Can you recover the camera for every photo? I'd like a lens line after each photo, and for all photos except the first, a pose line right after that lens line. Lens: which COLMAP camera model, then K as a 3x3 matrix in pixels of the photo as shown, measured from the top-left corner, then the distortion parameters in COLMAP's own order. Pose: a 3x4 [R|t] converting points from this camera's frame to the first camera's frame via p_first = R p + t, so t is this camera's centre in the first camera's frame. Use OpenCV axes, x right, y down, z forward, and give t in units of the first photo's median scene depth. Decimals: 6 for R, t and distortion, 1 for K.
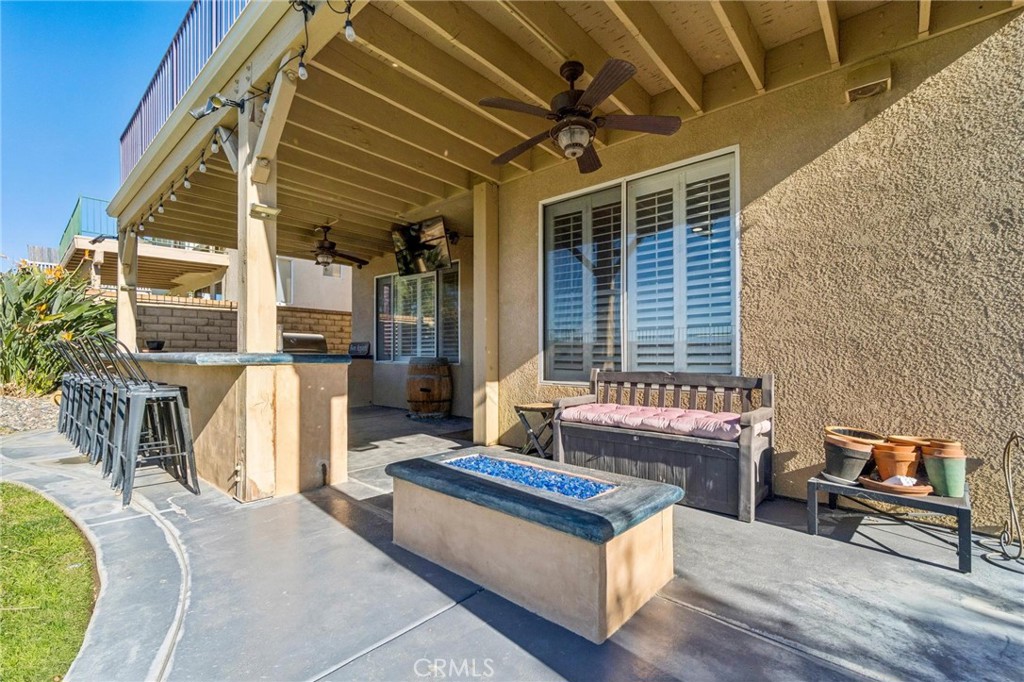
lens RADIAL K [[446.9, 0, 510.2], [0, 446.9, 346.7], [0, 0, 1]] dist [-0.004268, 0.001754]
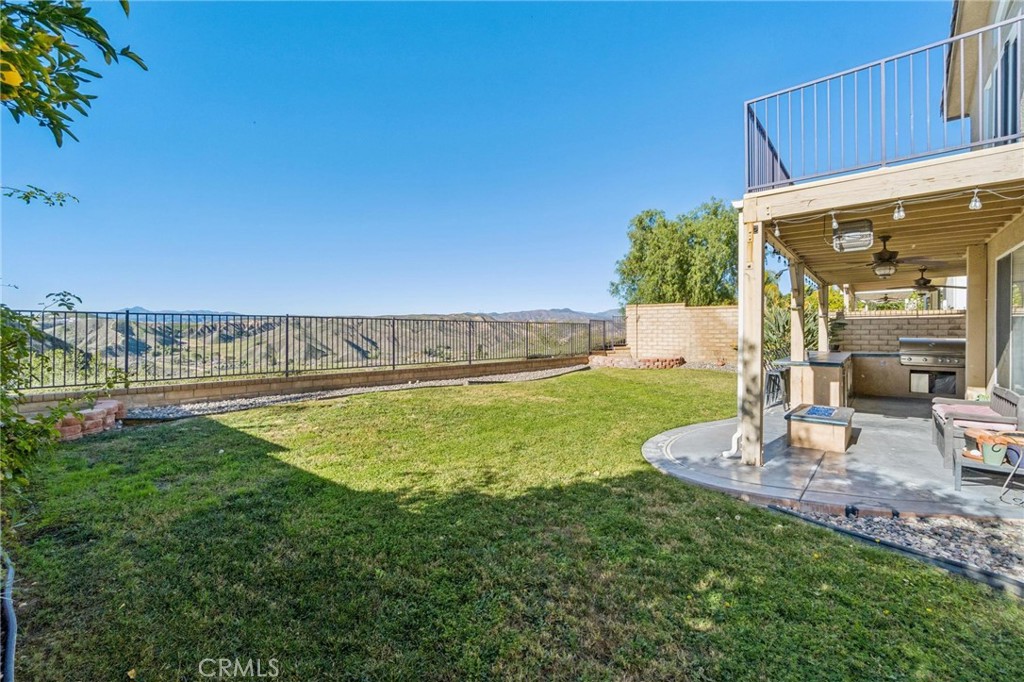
lens RADIAL K [[446.9, 0, 514.7], [0, 446.9, 334.6], [0, 0, 1]] dist [-0.004268, 0.001754]
pose [[0.047760, 0.005739, -0.998842, 0.704812], [0.018435, 0.999808, 0.006626, -0.067267], [0.998689, -0.018730, 0.047645, -0.279710]]
